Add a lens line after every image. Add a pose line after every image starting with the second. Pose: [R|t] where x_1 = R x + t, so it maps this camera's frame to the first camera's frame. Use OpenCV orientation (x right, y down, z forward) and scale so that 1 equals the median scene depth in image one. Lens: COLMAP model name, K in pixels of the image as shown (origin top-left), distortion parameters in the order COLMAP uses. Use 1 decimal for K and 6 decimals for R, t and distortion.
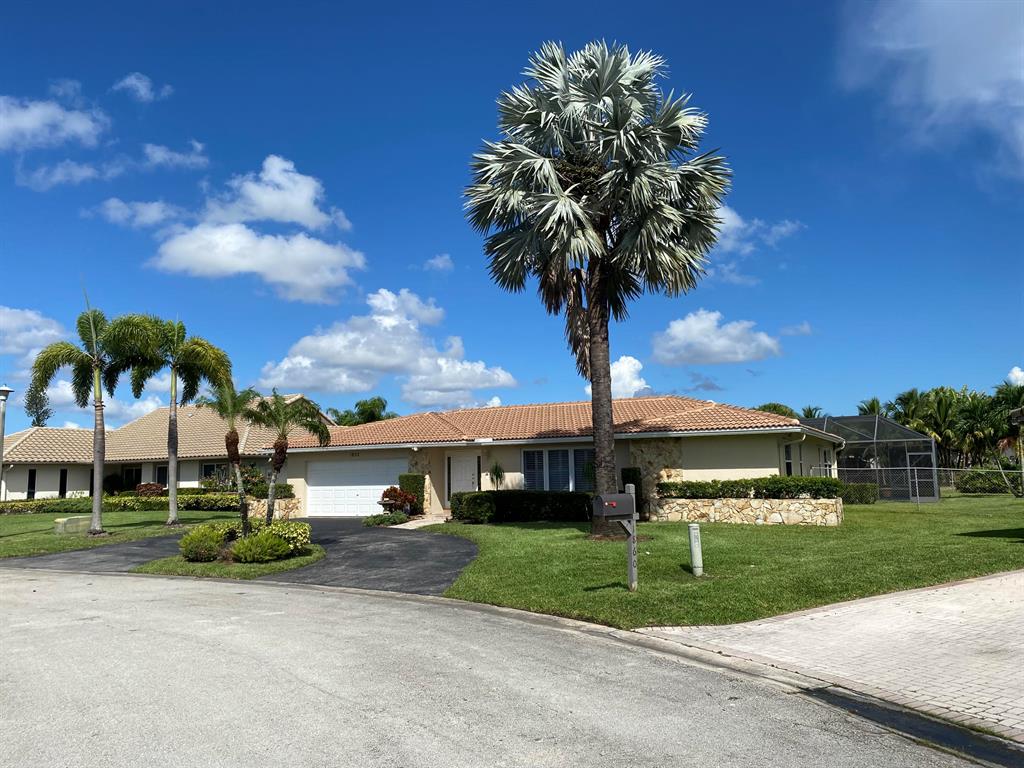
lens RADIAL K [[778.1, 0, 512.5], [0, 778.1, 386.9], [0, 0, 1]] dist [0.032002, -0.037788]
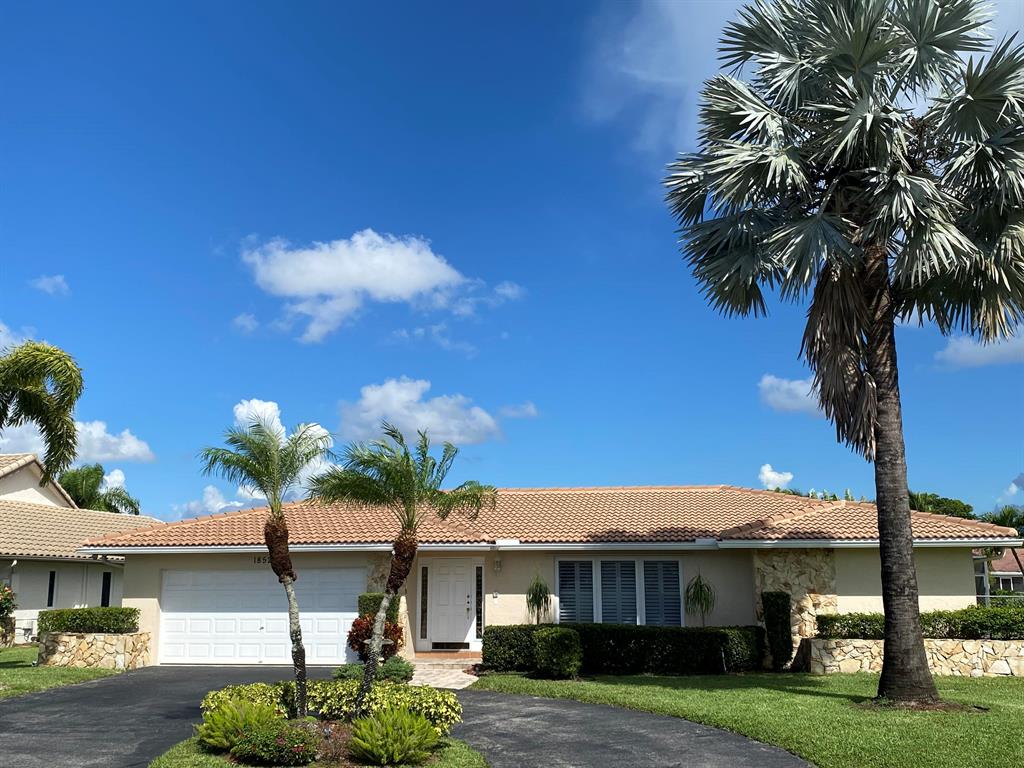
lens RADIAL K [[1044.7, 0, 511.8], [0, 1044.7, 381.0], [0, 0, 1]] dist [0.010968, 0.000000]
pose [[0.936006, 0.085507, 0.341441, -0.348269], [-0.055382, 0.993738, -0.097040, 0.020361], [-0.347601, 0.071920, 0.934880, 0.192969]]
